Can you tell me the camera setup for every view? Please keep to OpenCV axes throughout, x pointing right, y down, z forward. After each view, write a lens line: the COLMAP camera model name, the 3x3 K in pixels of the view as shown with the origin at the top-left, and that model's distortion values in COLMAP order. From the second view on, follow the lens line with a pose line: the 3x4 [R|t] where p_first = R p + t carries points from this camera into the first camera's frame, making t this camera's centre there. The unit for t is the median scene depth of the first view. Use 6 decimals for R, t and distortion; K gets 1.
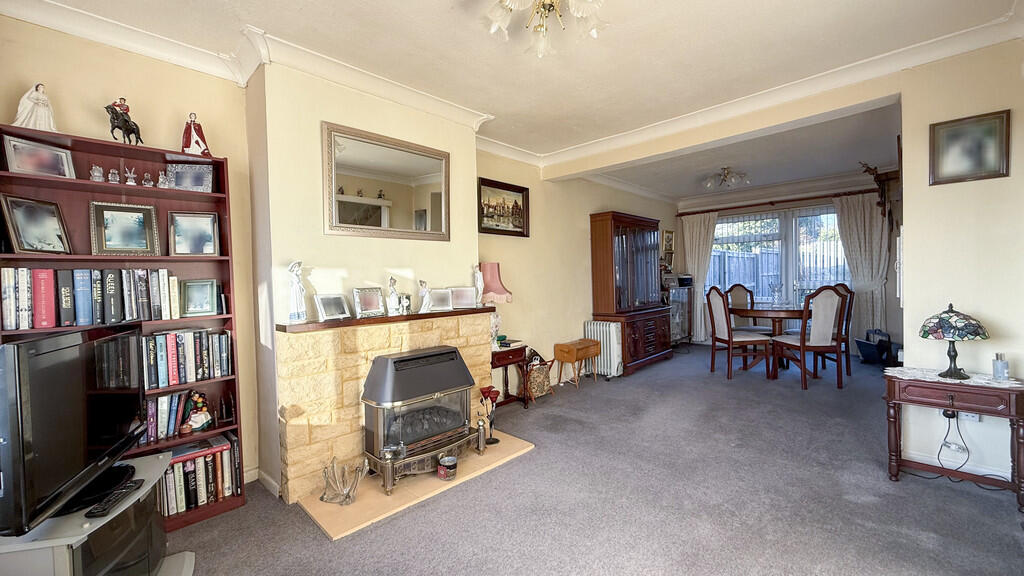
lens RADIAL K [[408.4, 0, 511.3], [0, 408.4, 288.1], [0, 0, 1]] dist [0.002969, 0.000098]
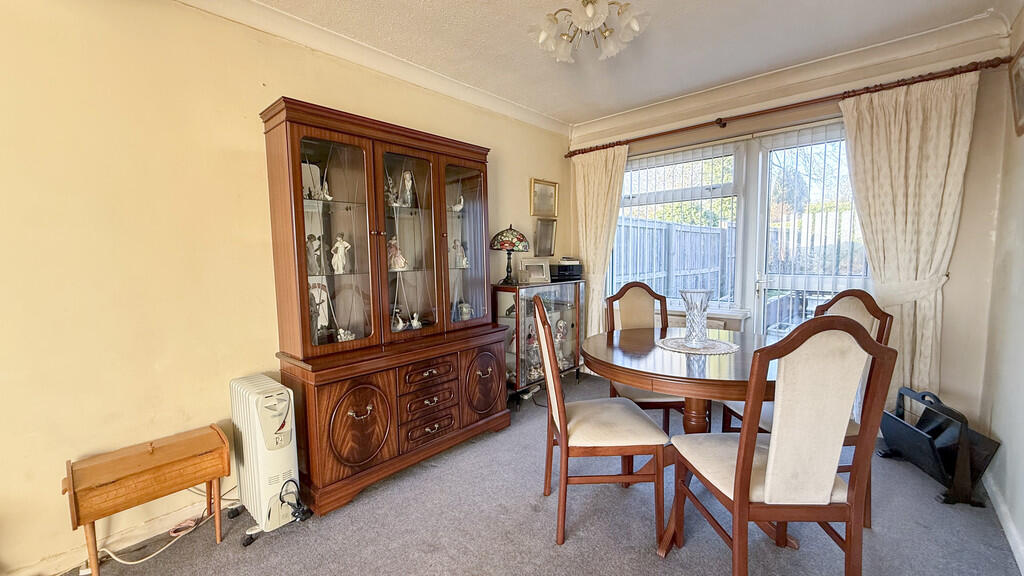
lens RADIAL K [[408.4, 0, 507.4], [0, 408.4, 289.7], [0, 0, 1]] dist [0.002969, 0.000098]
pose [[0.999755, 0.007651, 0.020748, 0.559691], [-0.008868, 0.998206, 0.059216, -0.039198], [-0.020258, -0.059386, 0.998030, 0.744970]]
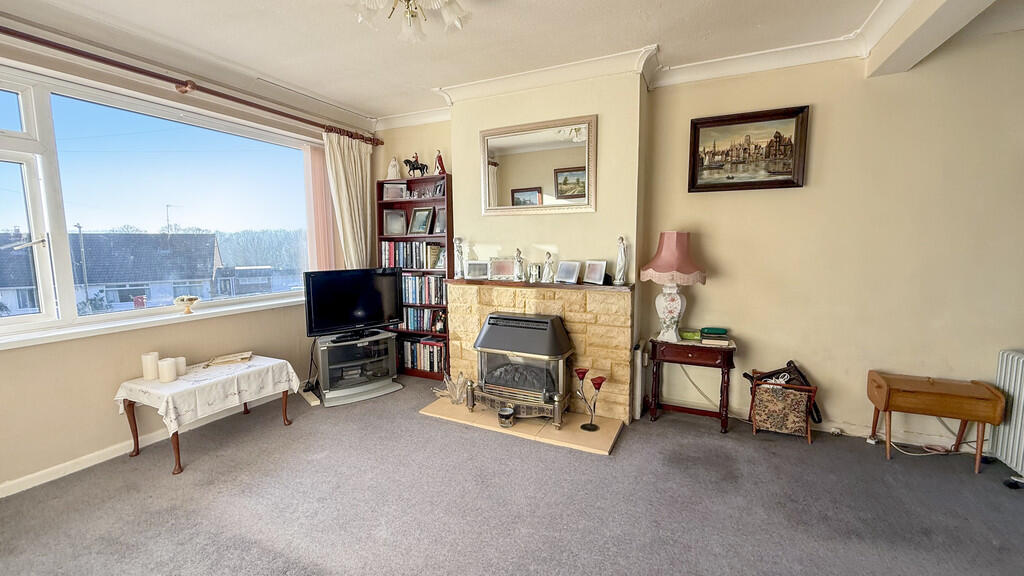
lens RADIAL K [[408.4, 0, 507.5], [0, 408.4, 286.5], [0, 0, 1]] dist [0.002969, 0.000098]
pose [[0.319361, 0.124192, -0.939460, 0.547527], [-0.023041, 0.992100, 0.123318, -0.042717], [0.947353, -0.017736, 0.319699, 0.394775]]
